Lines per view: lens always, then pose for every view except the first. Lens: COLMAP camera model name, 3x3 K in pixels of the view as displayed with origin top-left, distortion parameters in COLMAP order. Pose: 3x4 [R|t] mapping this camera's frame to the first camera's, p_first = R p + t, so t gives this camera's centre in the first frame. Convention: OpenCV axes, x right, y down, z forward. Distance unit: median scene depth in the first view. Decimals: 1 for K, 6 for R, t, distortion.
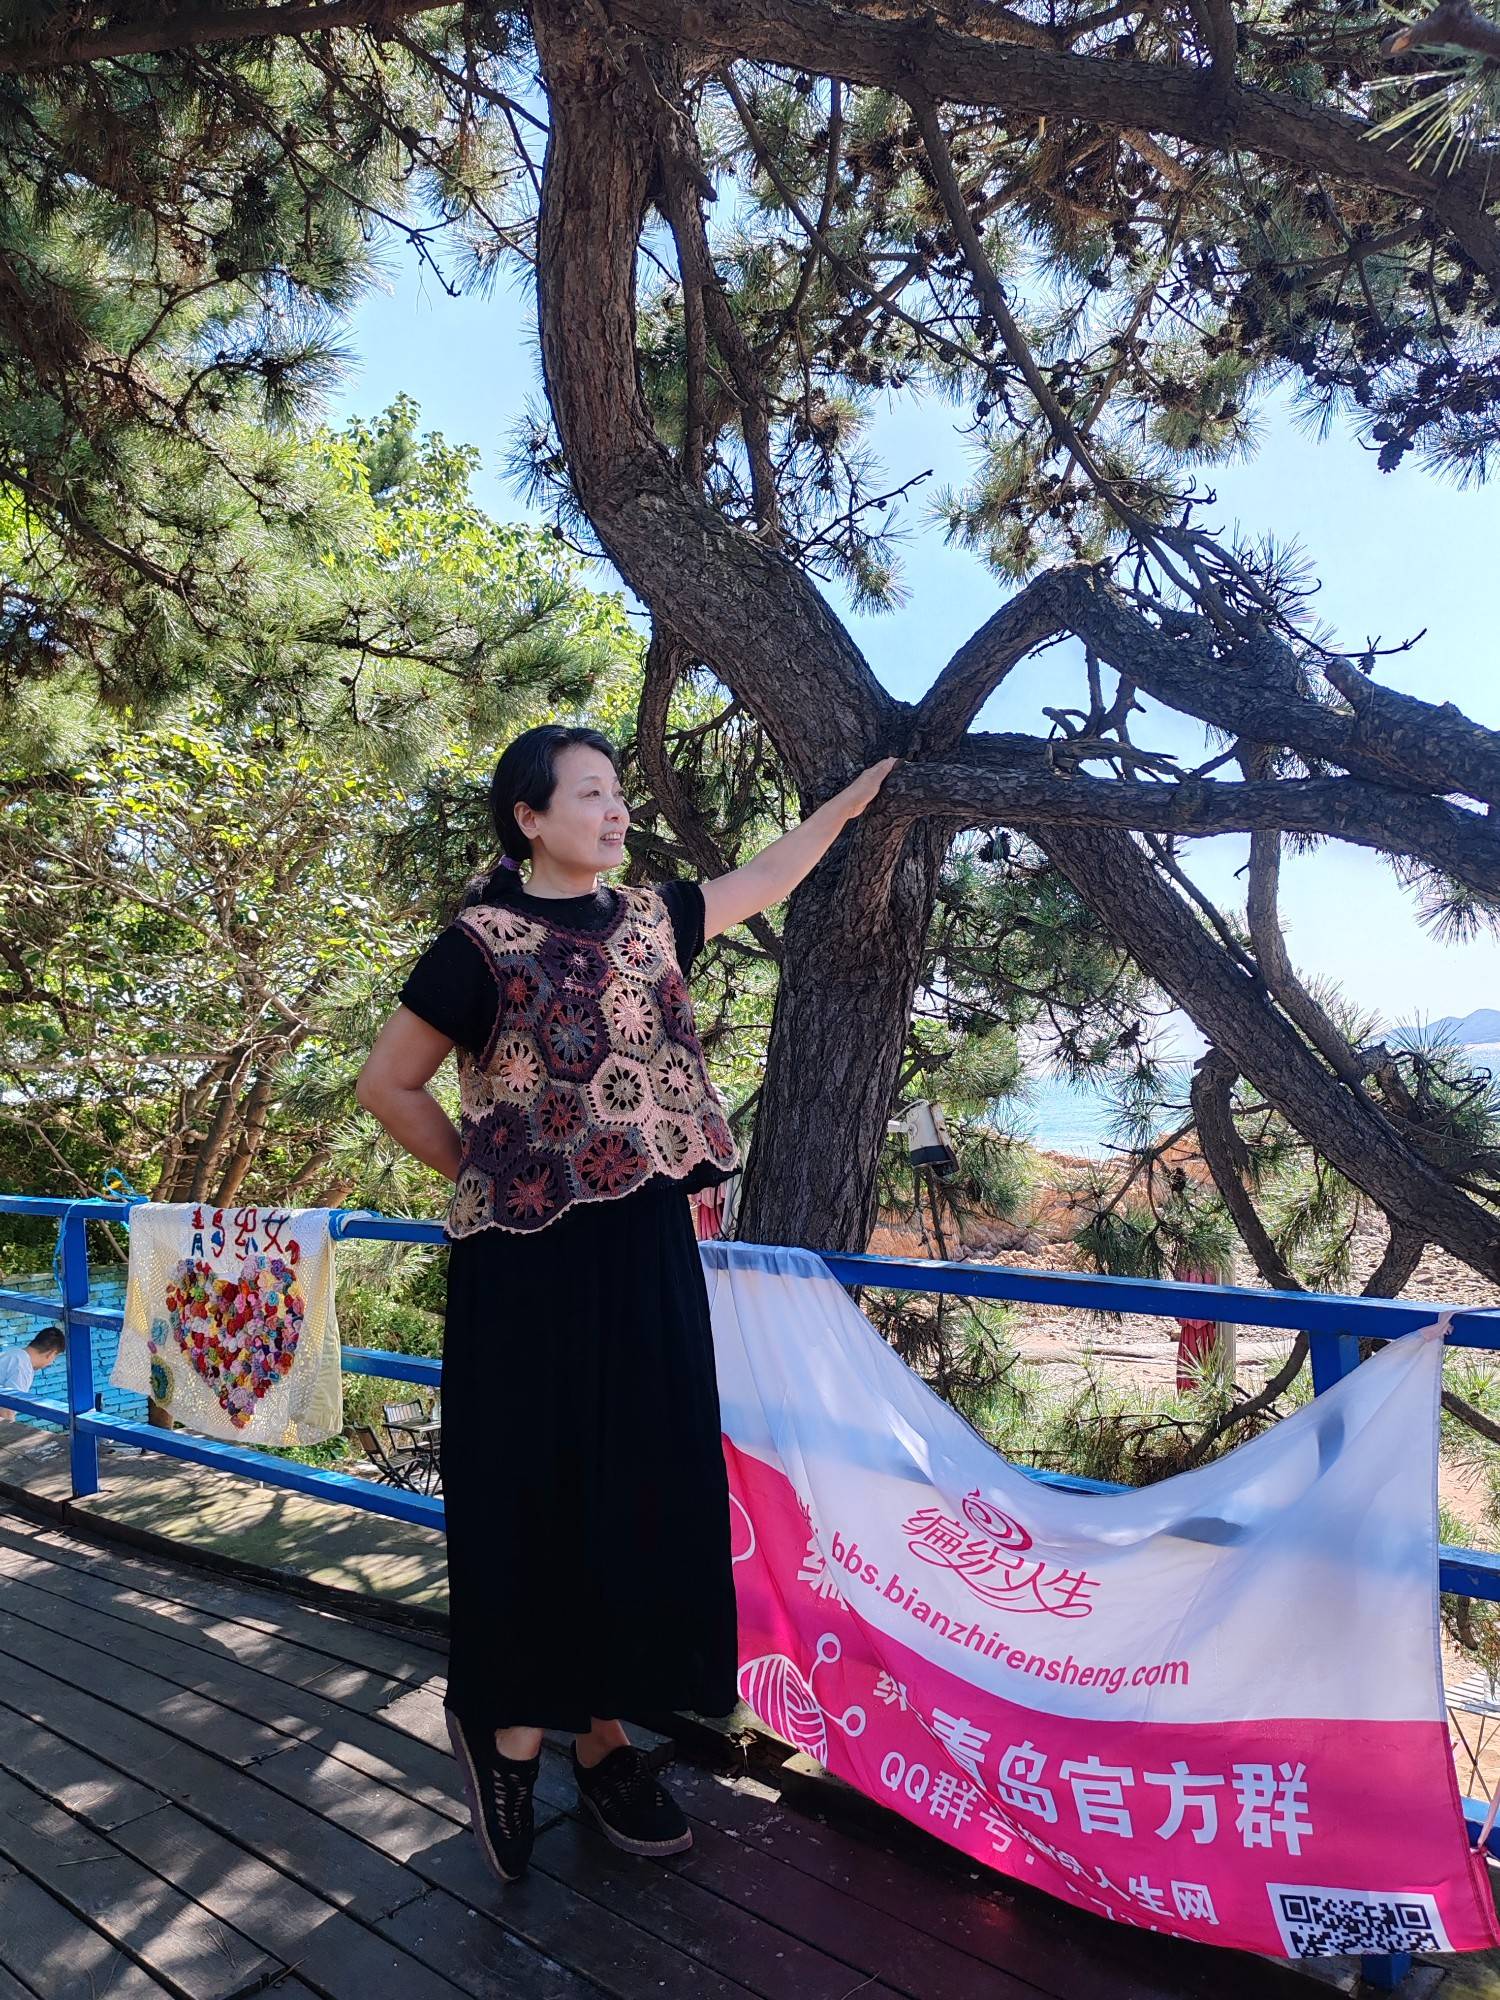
lens RADIAL K [[1473.4, 0, 752.0], [0, 1473.4, 1002.2], [0, 0, 1]] dist [0.066078, -0.083066]
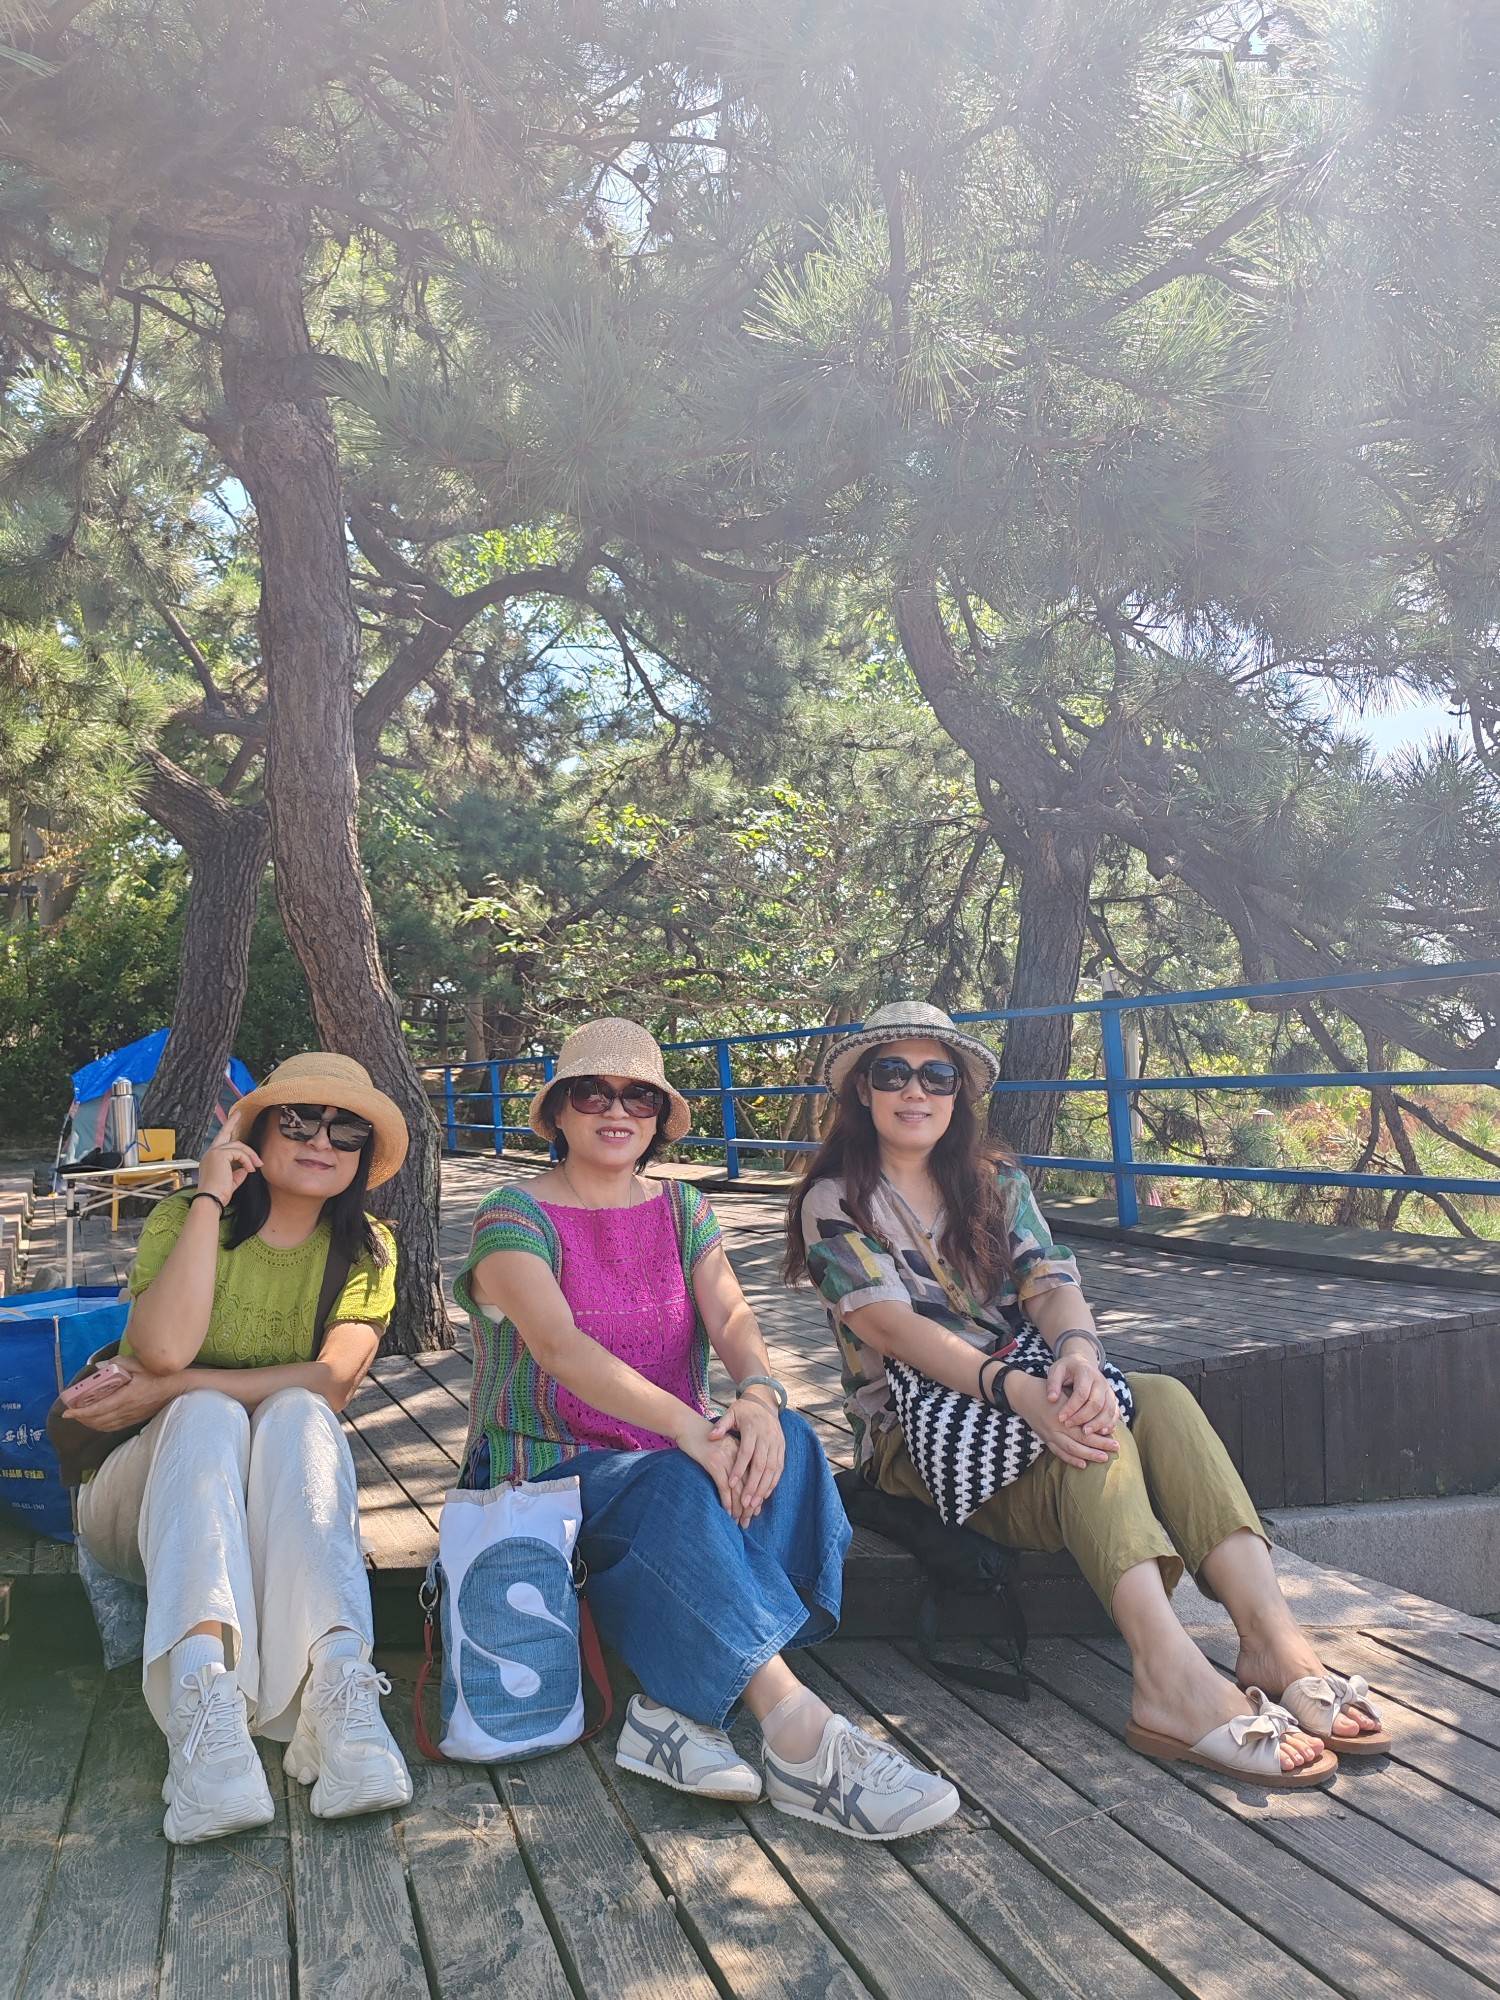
lens RADIAL K [[1473.4, 0, 763.2], [0, 1473.4, 1005.9], [0, 0, 1]] dist [0.066078, -0.083066]
pose [[0.915633, -0.027435, -0.401077, 0.399867], [0.034114, 0.999373, 0.009519, 0.065277], [0.400565, -0.022398, 0.915995, -0.816014]]
